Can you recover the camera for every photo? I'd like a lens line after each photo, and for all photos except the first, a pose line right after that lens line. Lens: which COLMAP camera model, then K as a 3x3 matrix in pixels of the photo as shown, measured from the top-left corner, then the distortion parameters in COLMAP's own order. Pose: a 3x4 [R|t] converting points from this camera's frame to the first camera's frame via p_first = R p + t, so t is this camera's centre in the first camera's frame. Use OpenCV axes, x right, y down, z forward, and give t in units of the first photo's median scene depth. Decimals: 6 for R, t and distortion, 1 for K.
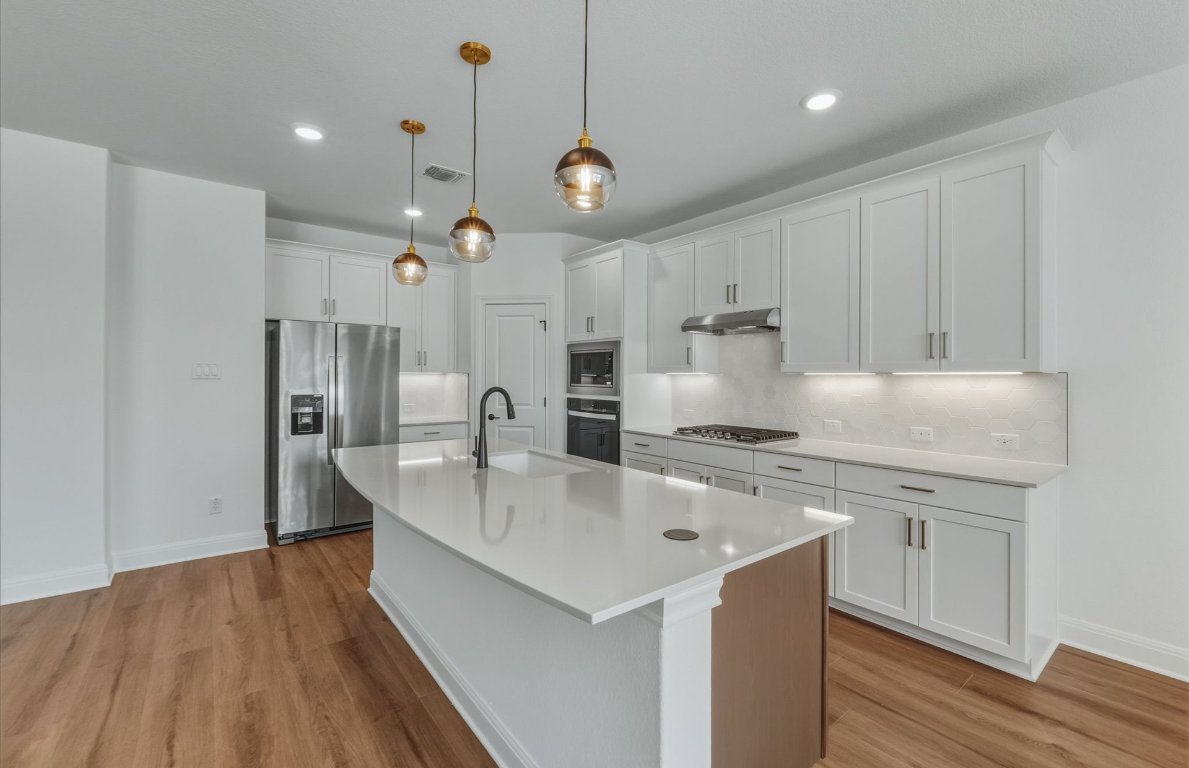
lens RADIAL K [[503.1, 0, 596.8], [0, 503.1, 375.4], [0, 0, 1]] dist [-0.003333, -0.000519]
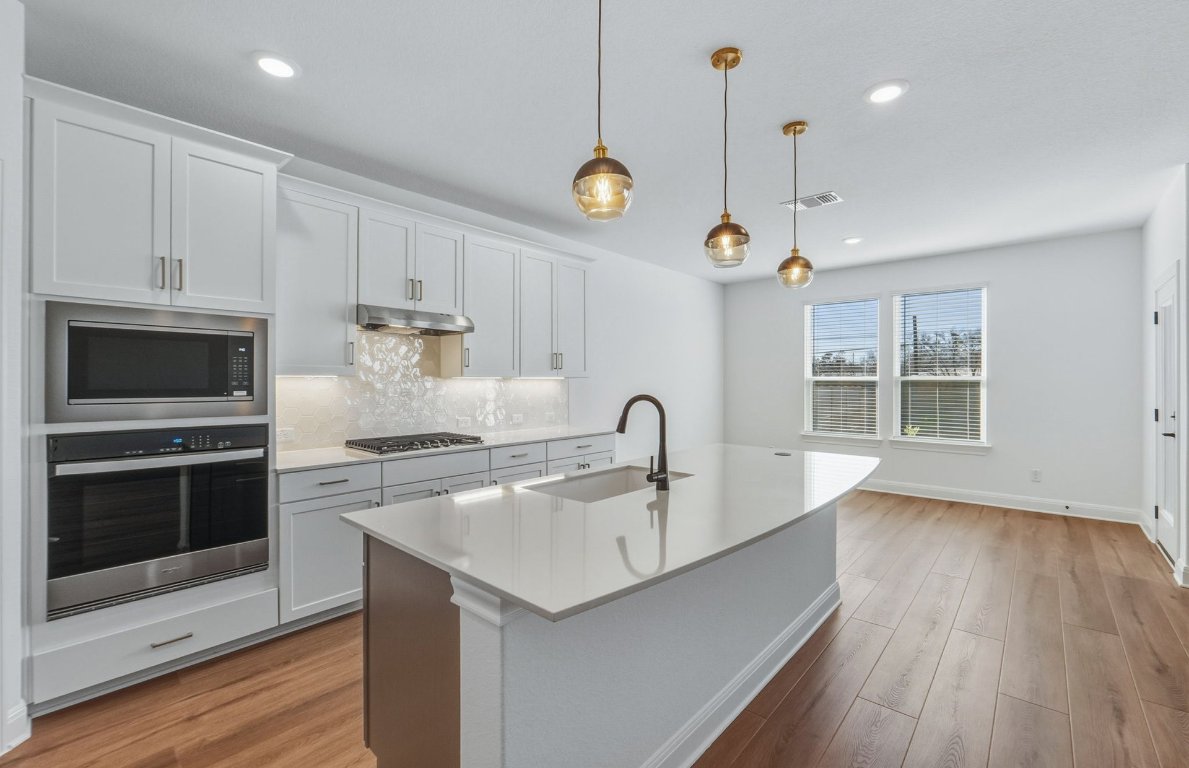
lens RADIAL K [[503.1, 0, 598.5], [0, 503.1, 382.9], [0, 0, 1]] dist [-0.003333, -0.000519]
pose [[-0.183168, -0.009177, 0.983039, -0.976299], [-0.005717, 0.999949, 0.008270, -0.003731], [-0.983065, -0.004105, -0.183212, 1.184426]]
